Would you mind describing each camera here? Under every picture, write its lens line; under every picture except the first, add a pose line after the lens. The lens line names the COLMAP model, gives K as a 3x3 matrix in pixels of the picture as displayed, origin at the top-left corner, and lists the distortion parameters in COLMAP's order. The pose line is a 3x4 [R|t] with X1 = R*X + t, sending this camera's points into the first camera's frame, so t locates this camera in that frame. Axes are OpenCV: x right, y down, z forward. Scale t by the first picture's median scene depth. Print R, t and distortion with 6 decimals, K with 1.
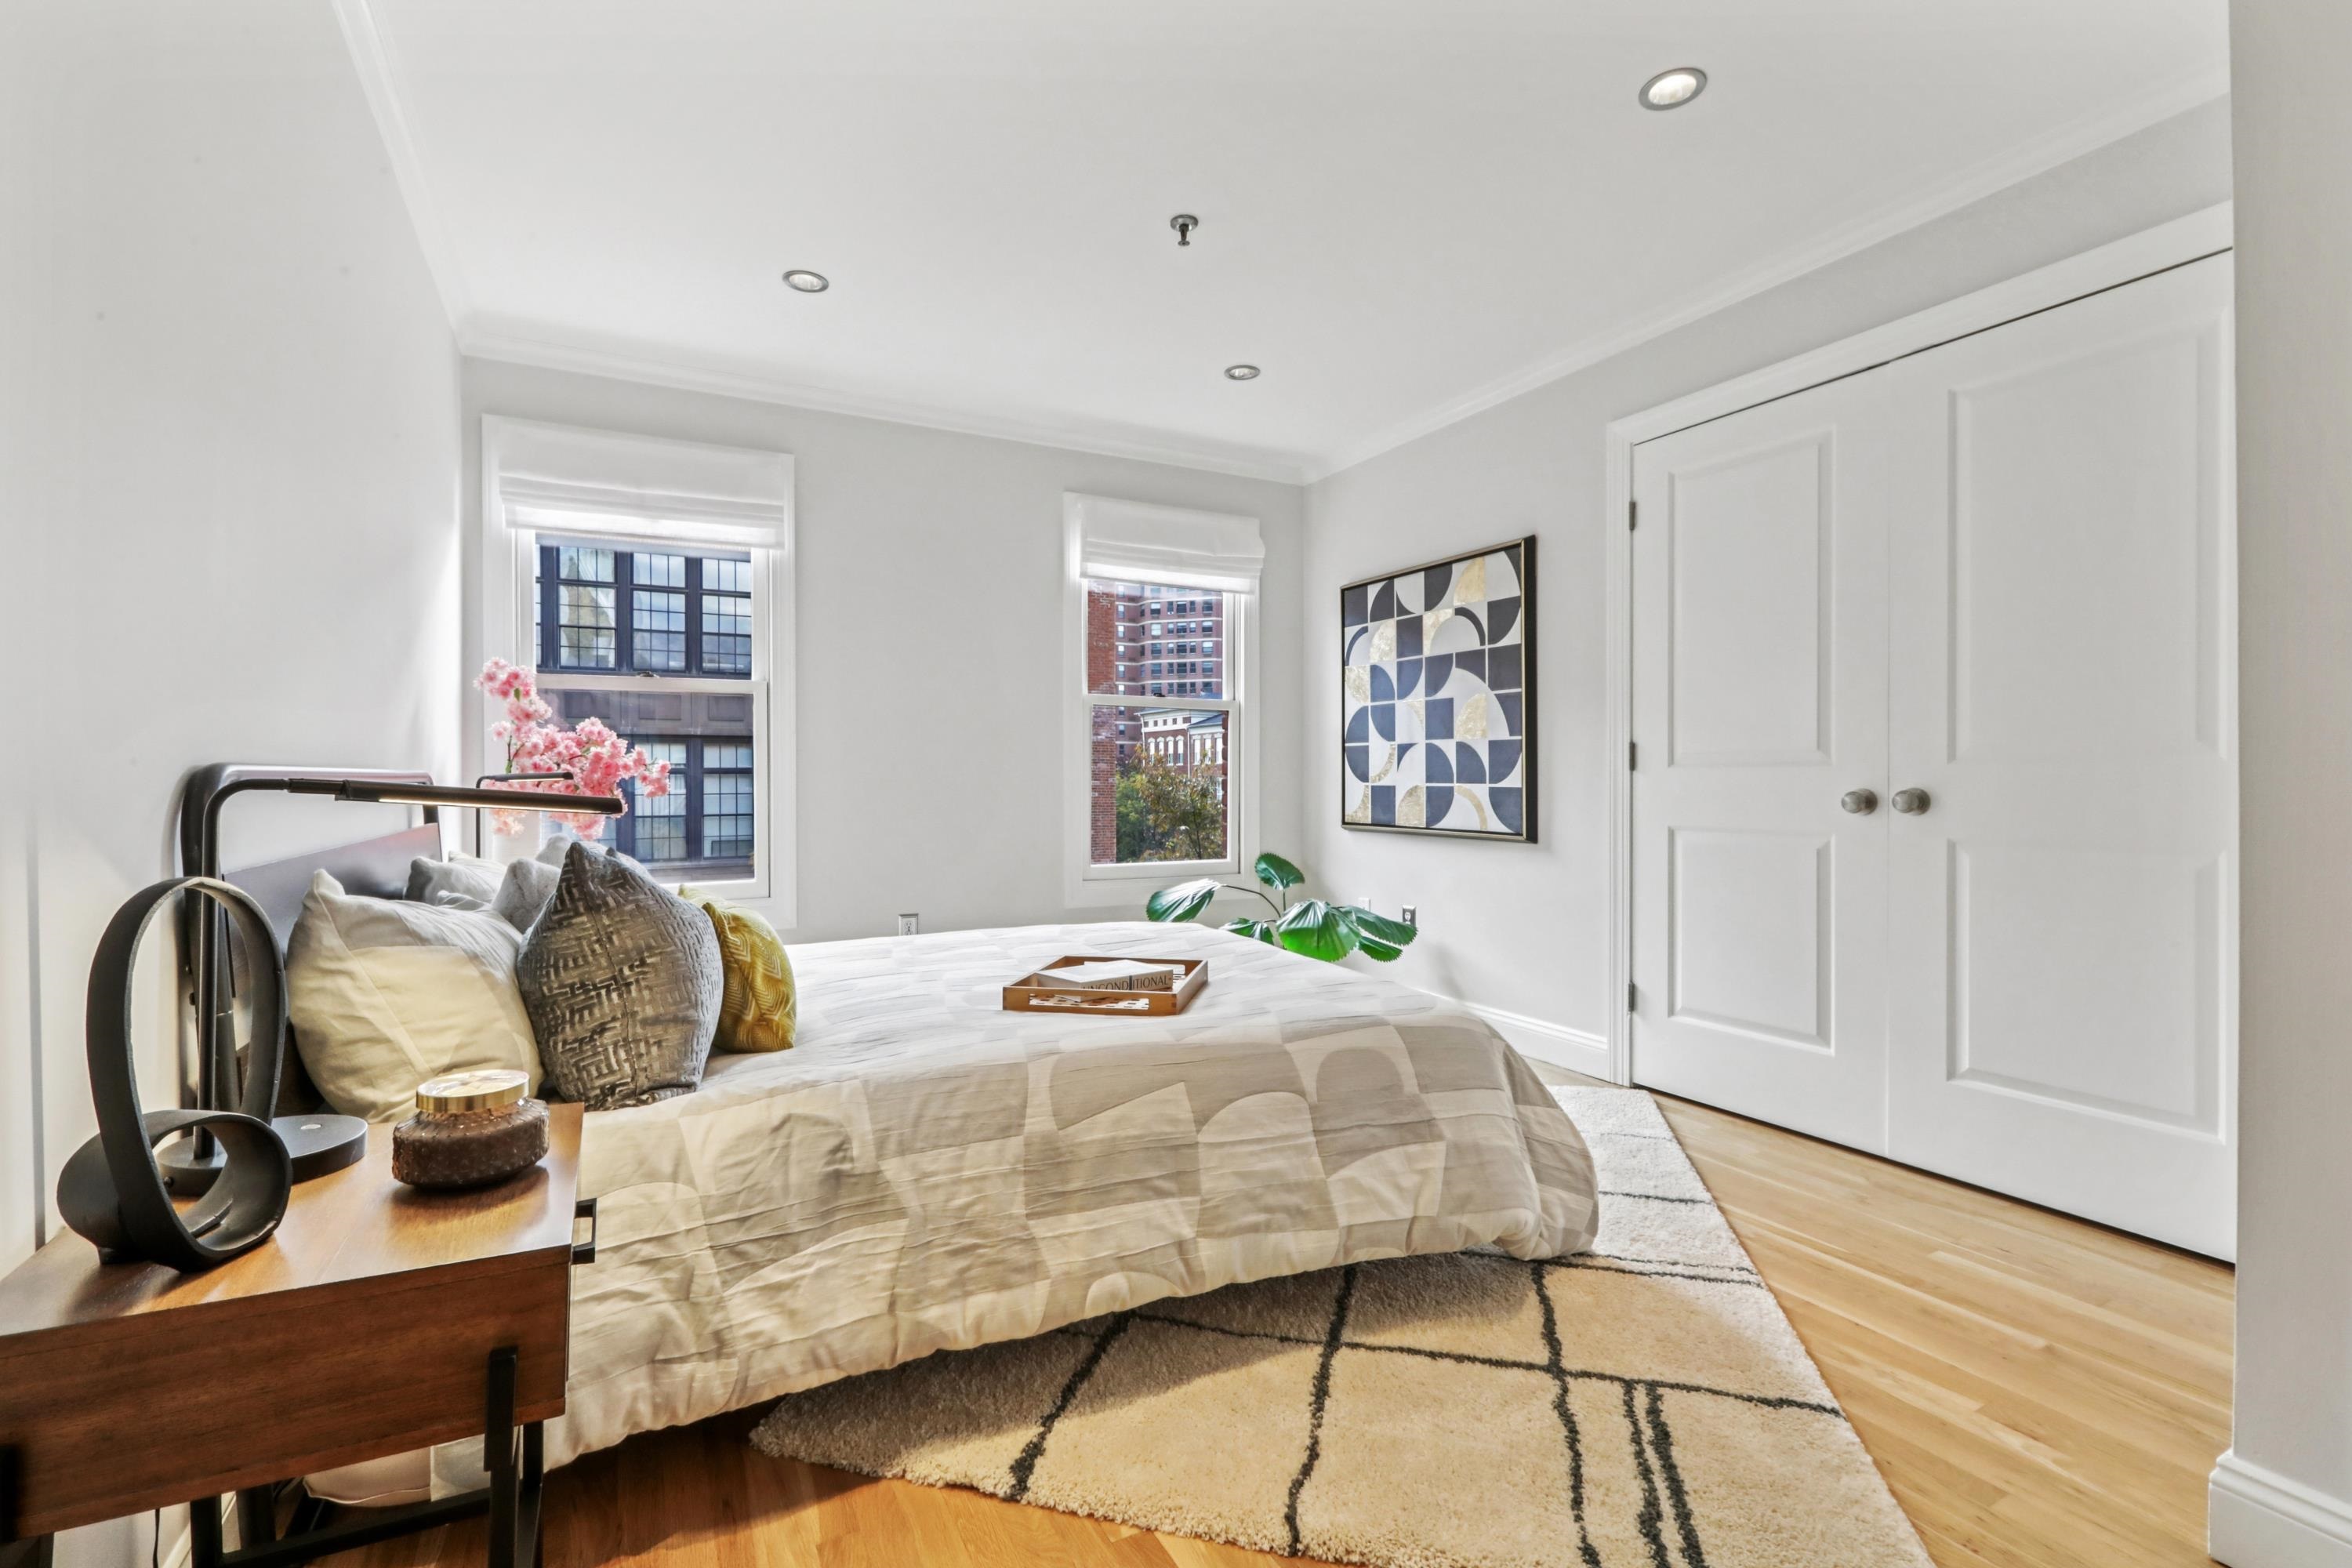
lens RADIAL K [[1042.0, 0, 1163.2], [0, 1042.0, 805.1], [0, 0, 1]] dist [-0.003119, 0.000146]
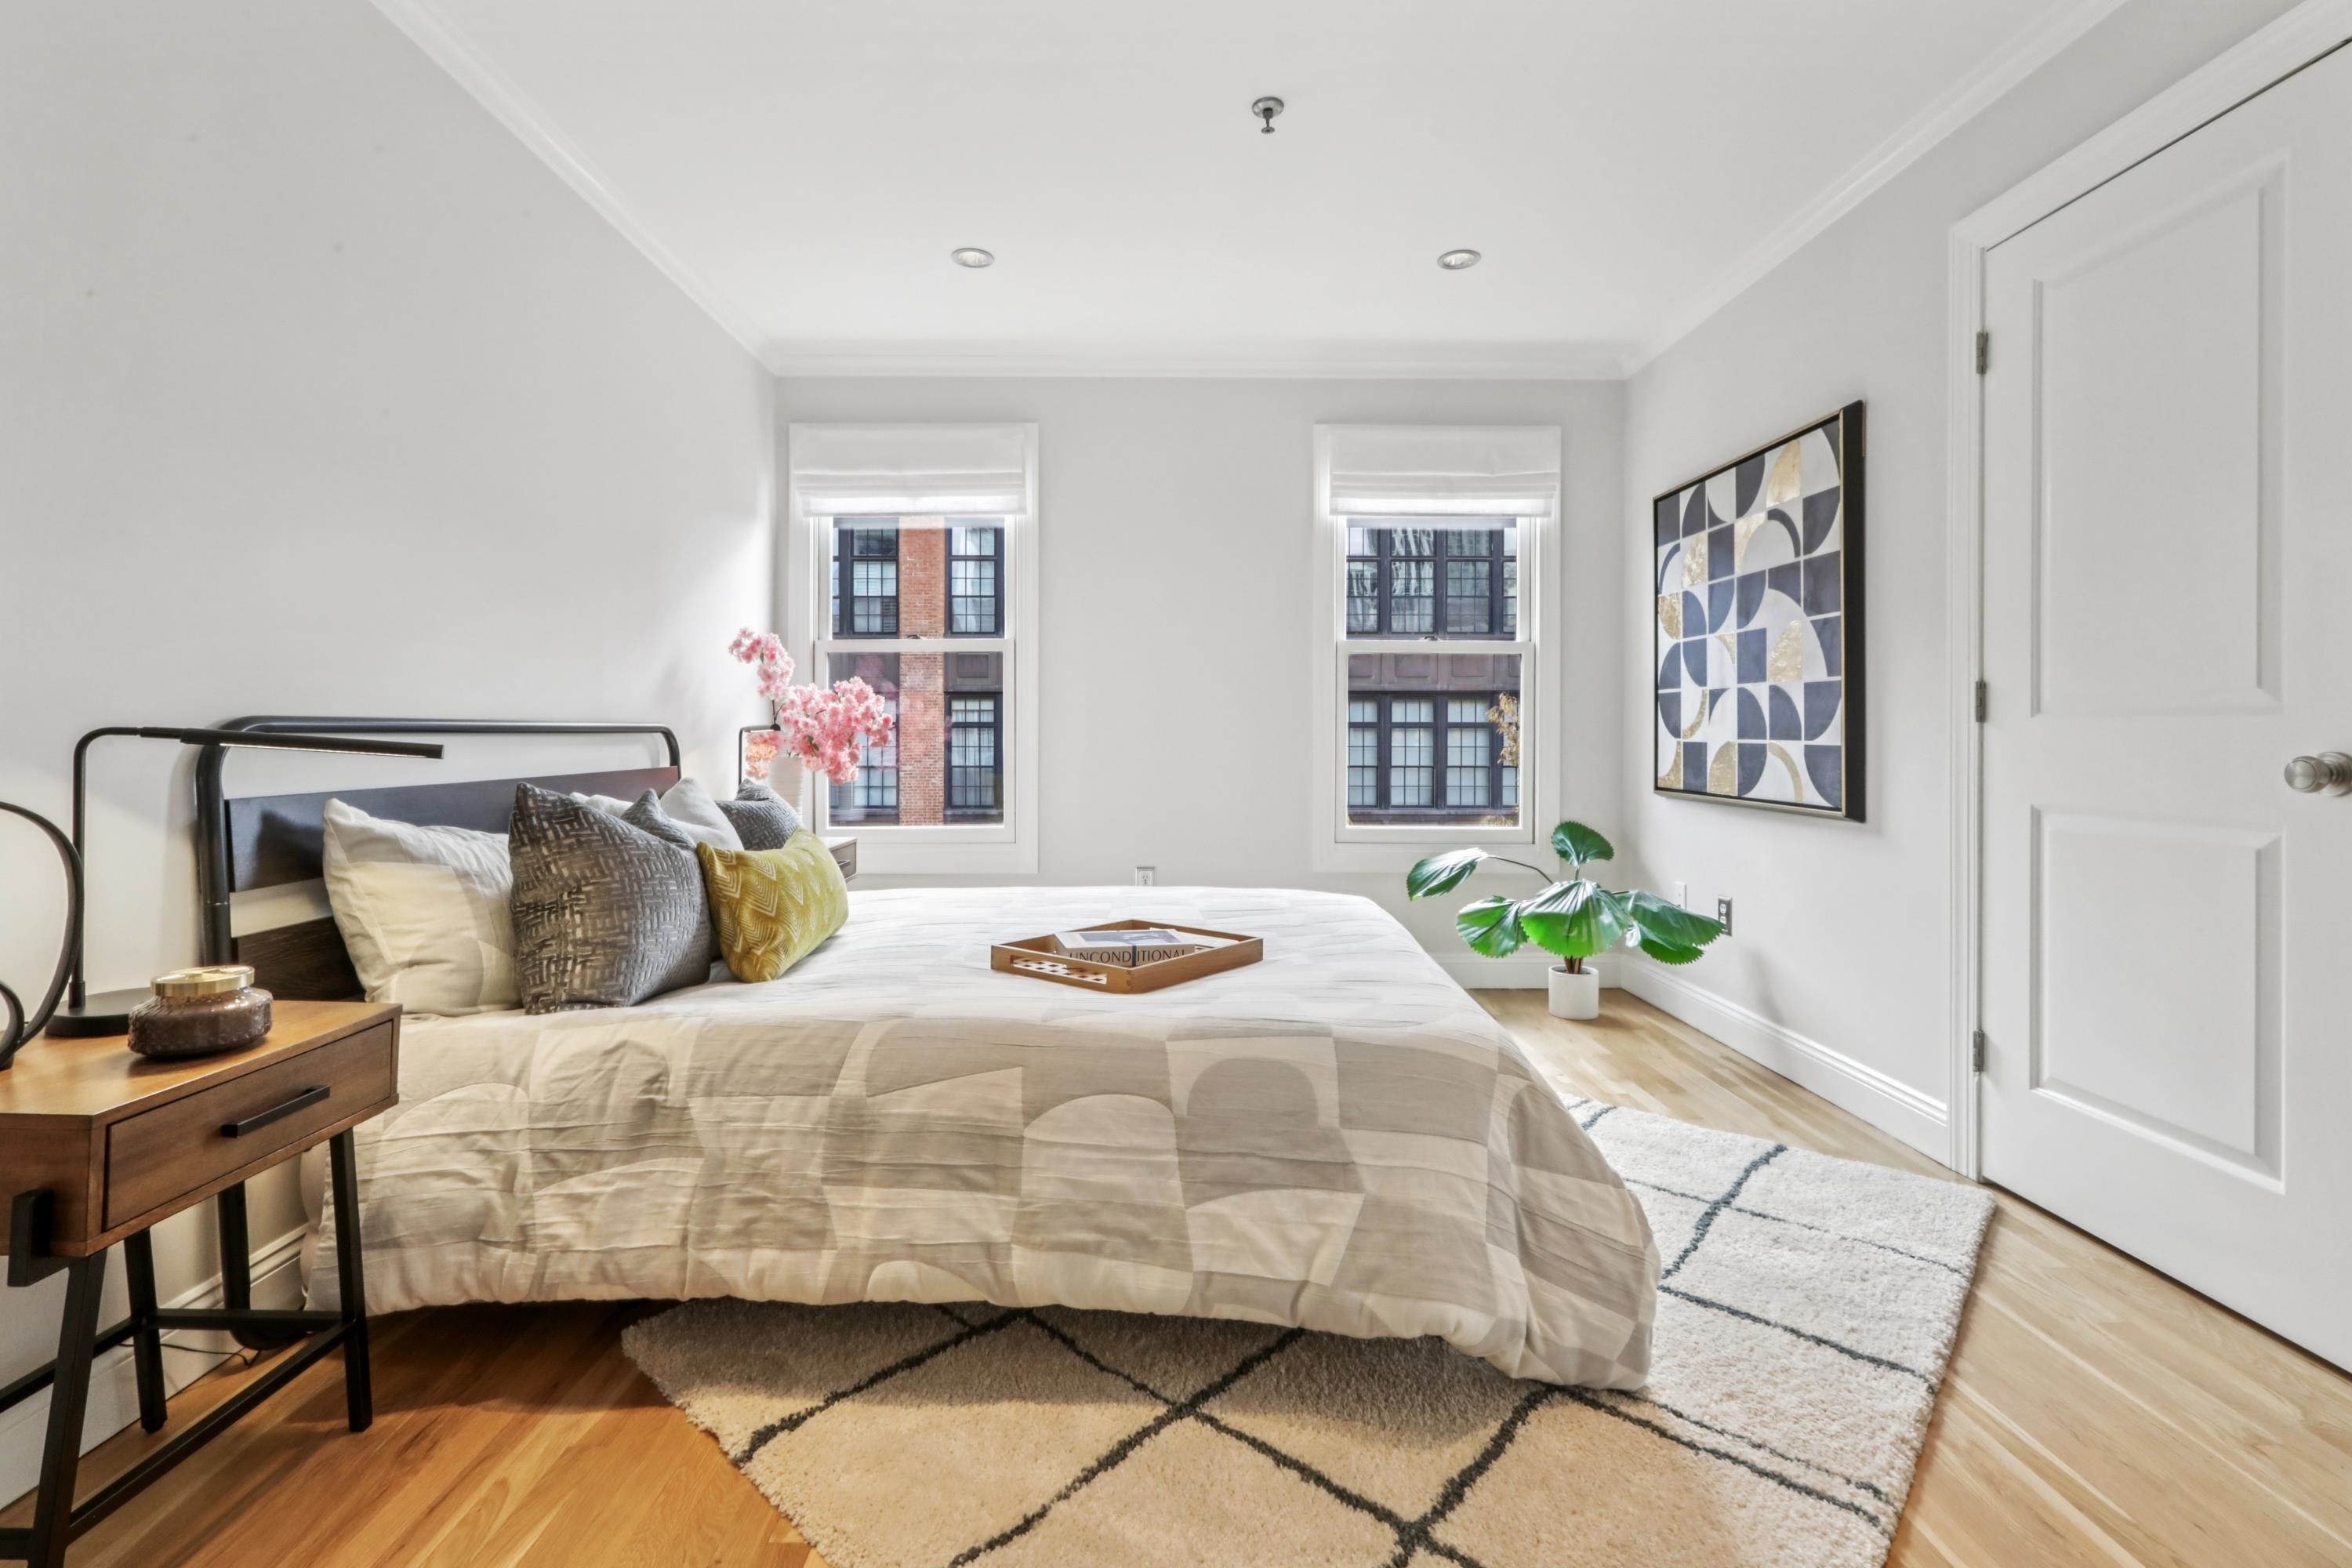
lens RADIAL K [[1058.5, 0, 1166.0], [0, 1058.5, 753.3], [0, 0, 1]] dist [-0.000329, 0.000849]
pose [[0.888417, 0.012691, -0.458862, 0.290818], [-0.015597, 0.999875, -0.002545, -0.002646], [0.458773, 0.009418, 0.888504, 0.128843]]
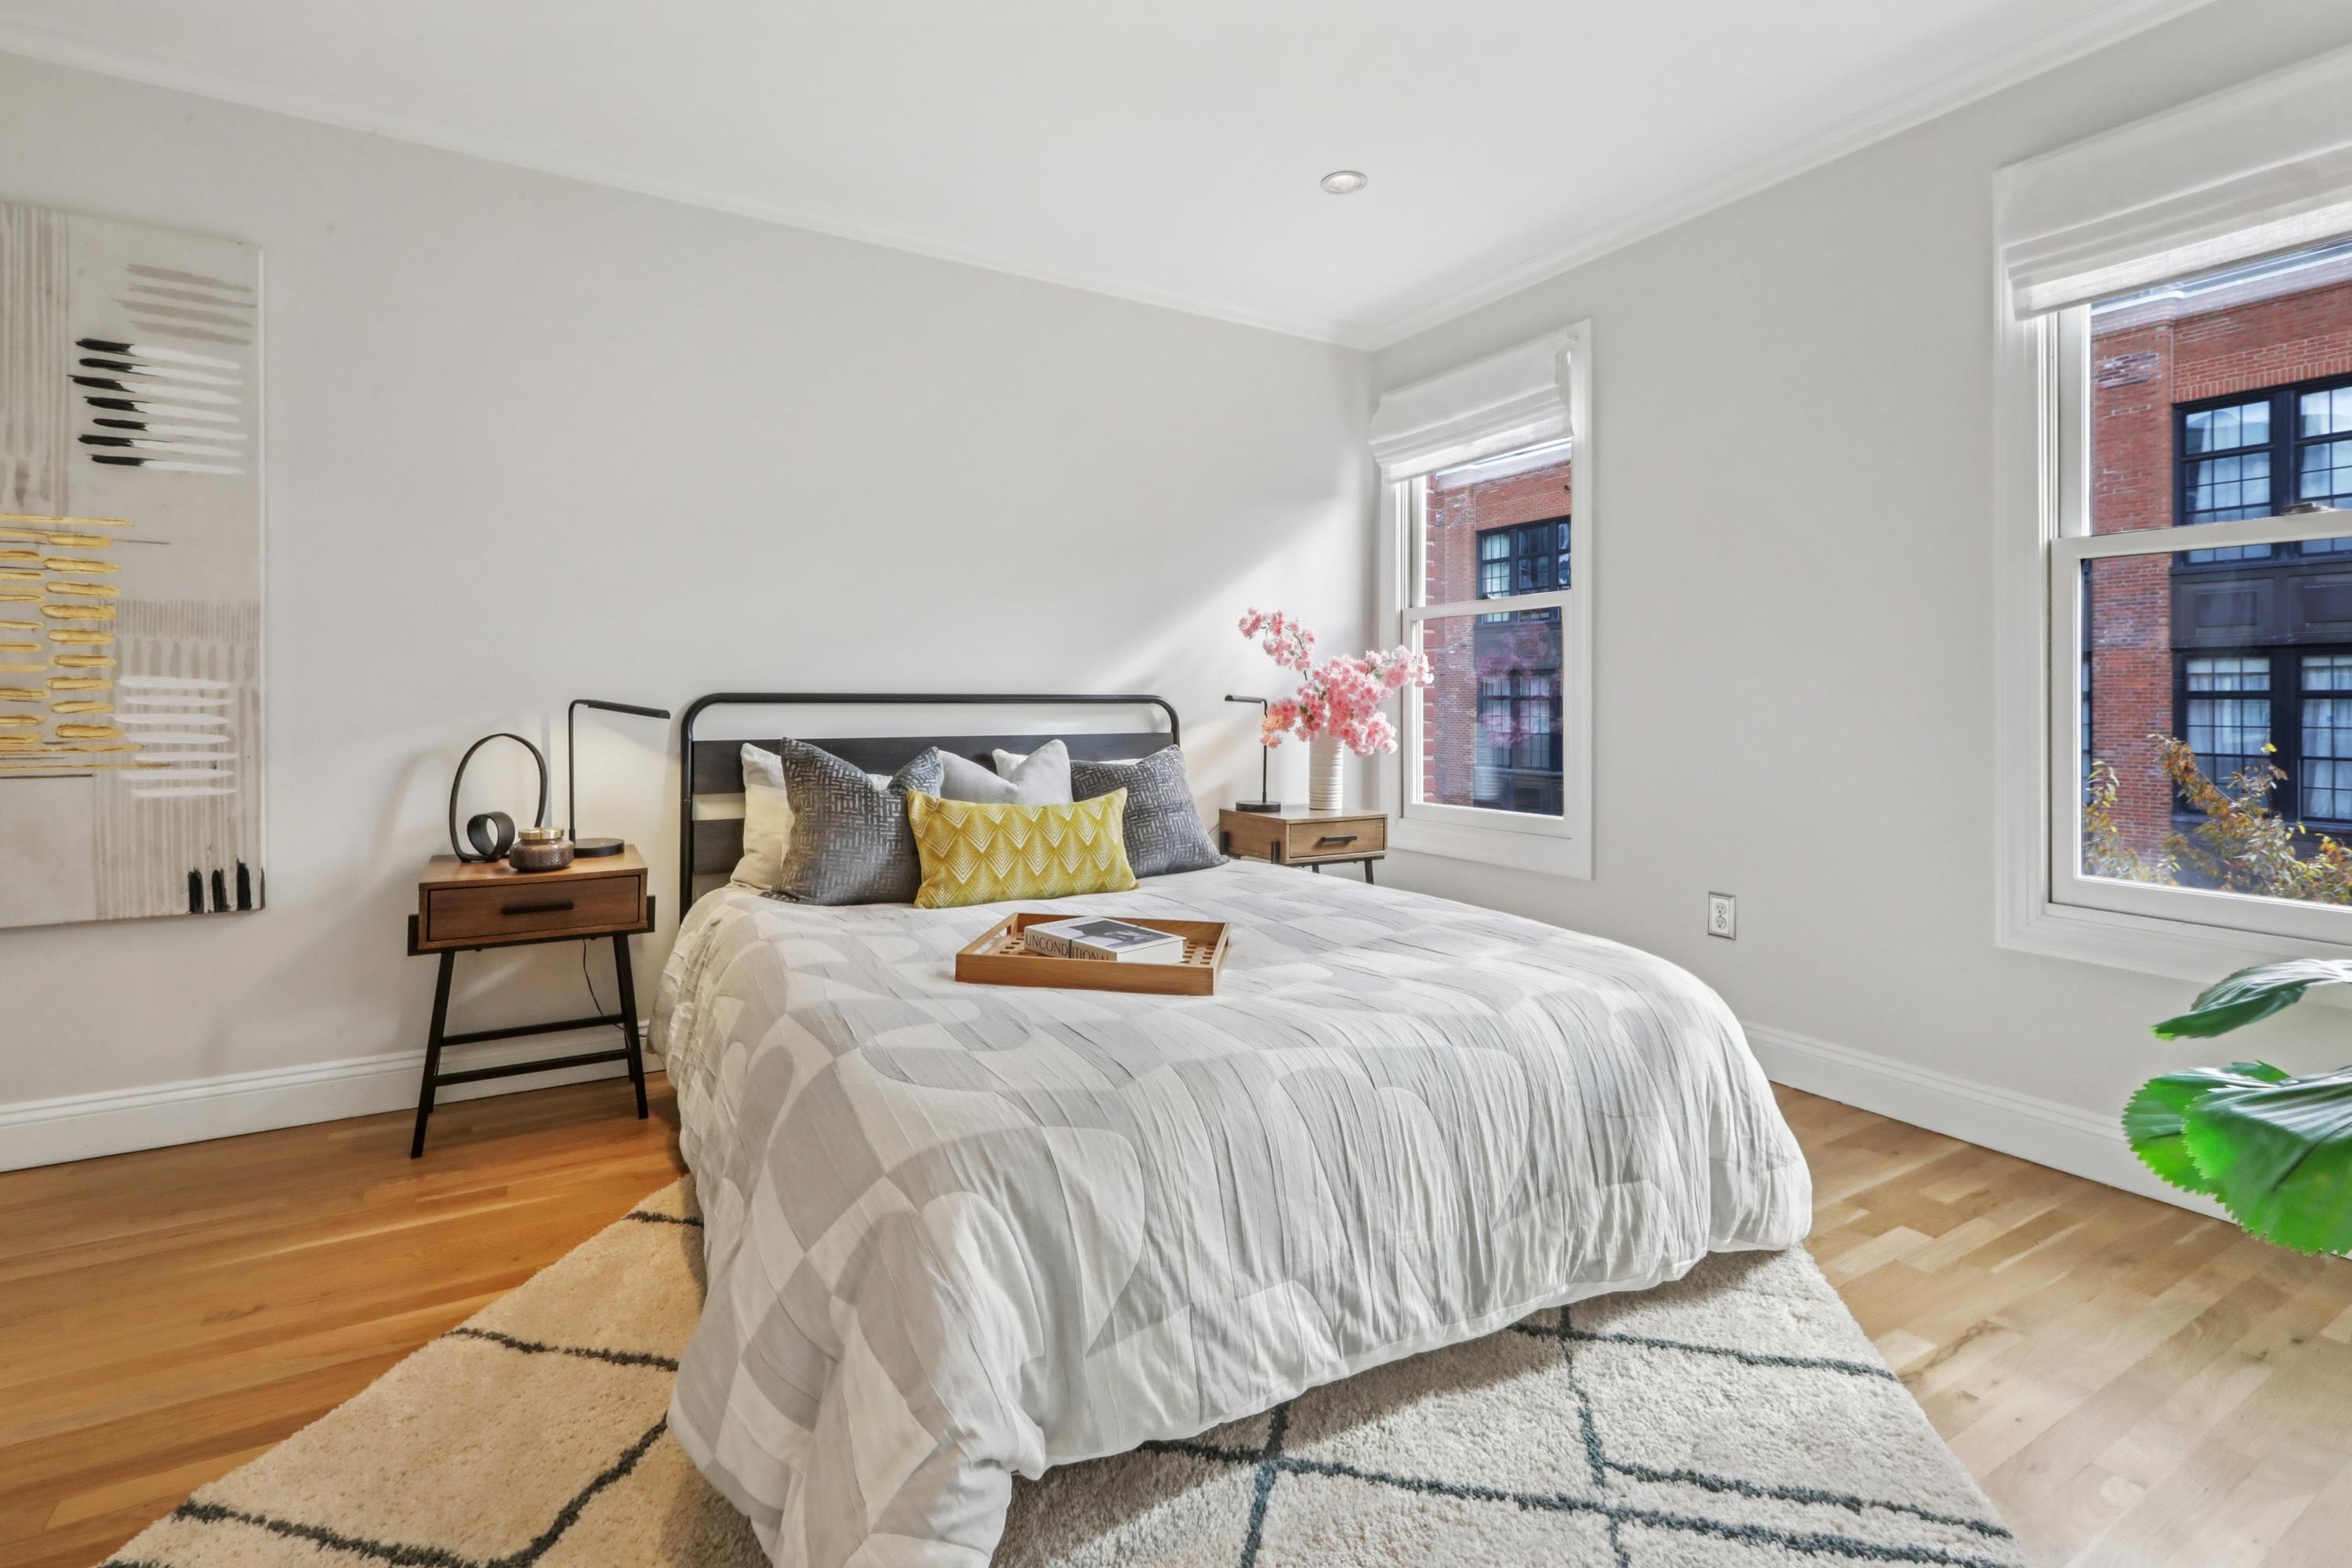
lens RADIAL K [[1066.8, 0, 1175.2], [0, 1066.8, 719.9], [0, 0, 1]] dist [-0.003953, 0.003650]
pose [[0.052961, 0.017402, -0.998445, 0.563818], [-0.027698, 0.999489, 0.015951, -0.017803], [0.998212, 0.026811, 0.053416, 0.718303]]
